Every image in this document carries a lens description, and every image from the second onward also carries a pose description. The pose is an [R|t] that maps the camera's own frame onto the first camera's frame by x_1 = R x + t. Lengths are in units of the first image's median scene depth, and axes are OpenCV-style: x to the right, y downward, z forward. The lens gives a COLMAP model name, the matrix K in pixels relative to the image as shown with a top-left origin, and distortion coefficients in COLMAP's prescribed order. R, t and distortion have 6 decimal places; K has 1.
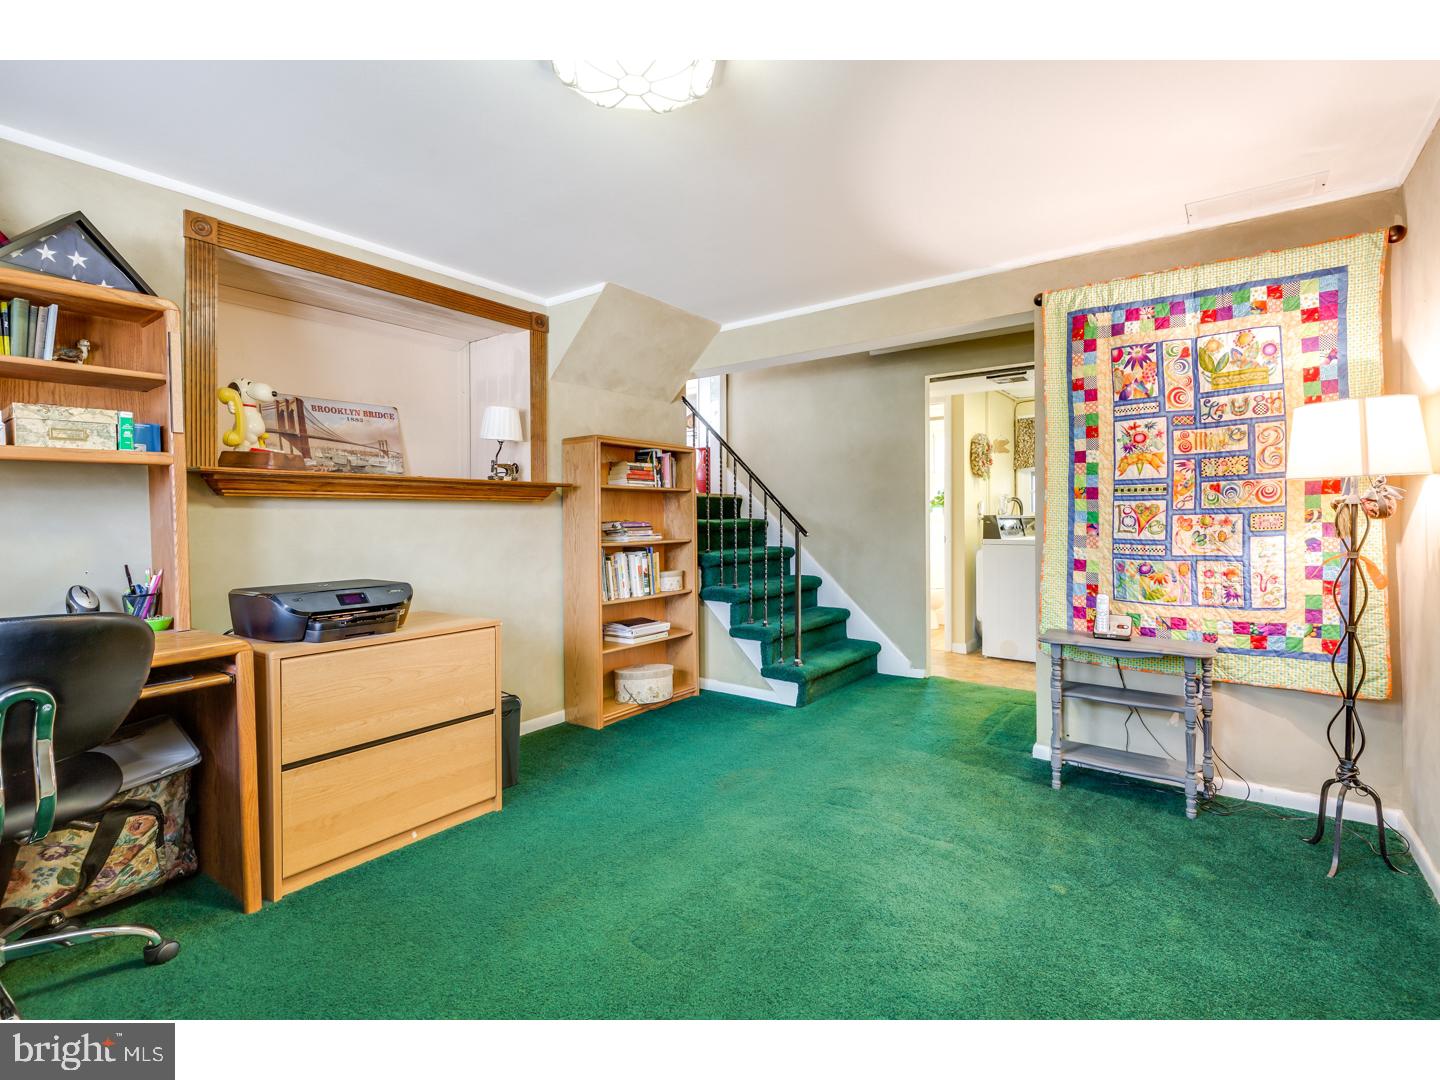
lens RADIAL K [[653.5, 0, 718.9], [0, 653.5, 532.0], [0, 0, 1]] dist [0.000607, 0.000405]
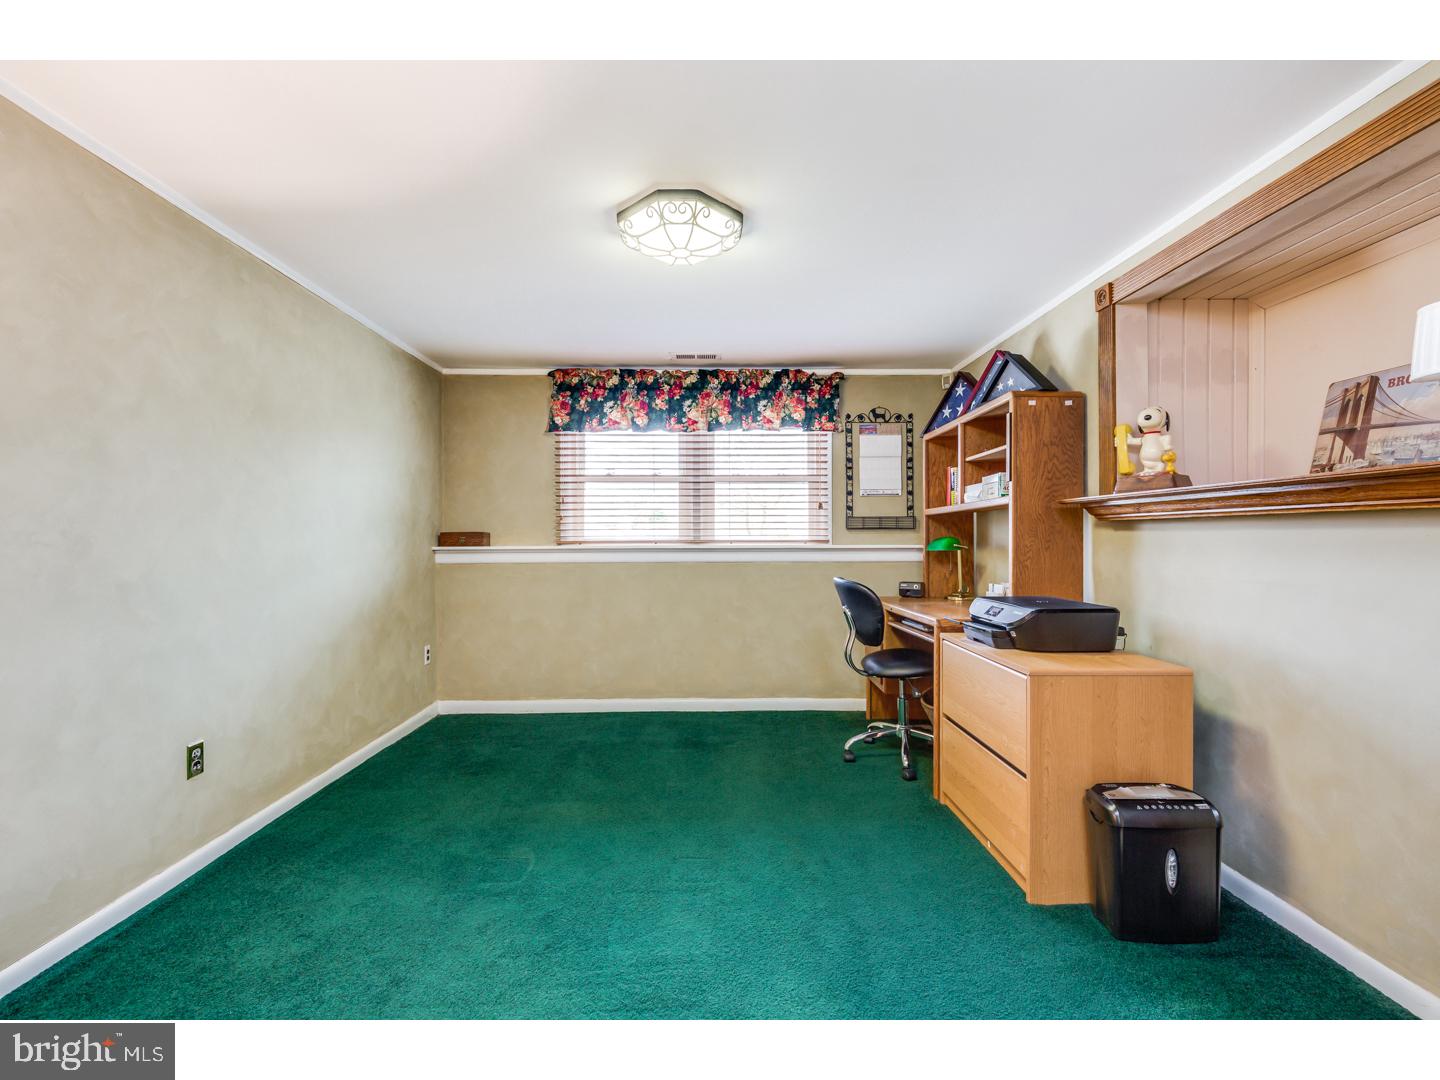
lens RADIAL K [[653.5, 0, 718.9], [0, 653.5, 532.0], [0, 0, 1]] dist [0.000607, 0.000405]
pose [[-0.787658, -0.002687, -0.616107, 0.379214], [-0.014486, 0.999795, 0.014159, -0.031510], [0.615943, 0.020077, -0.787535, 1.134059]]
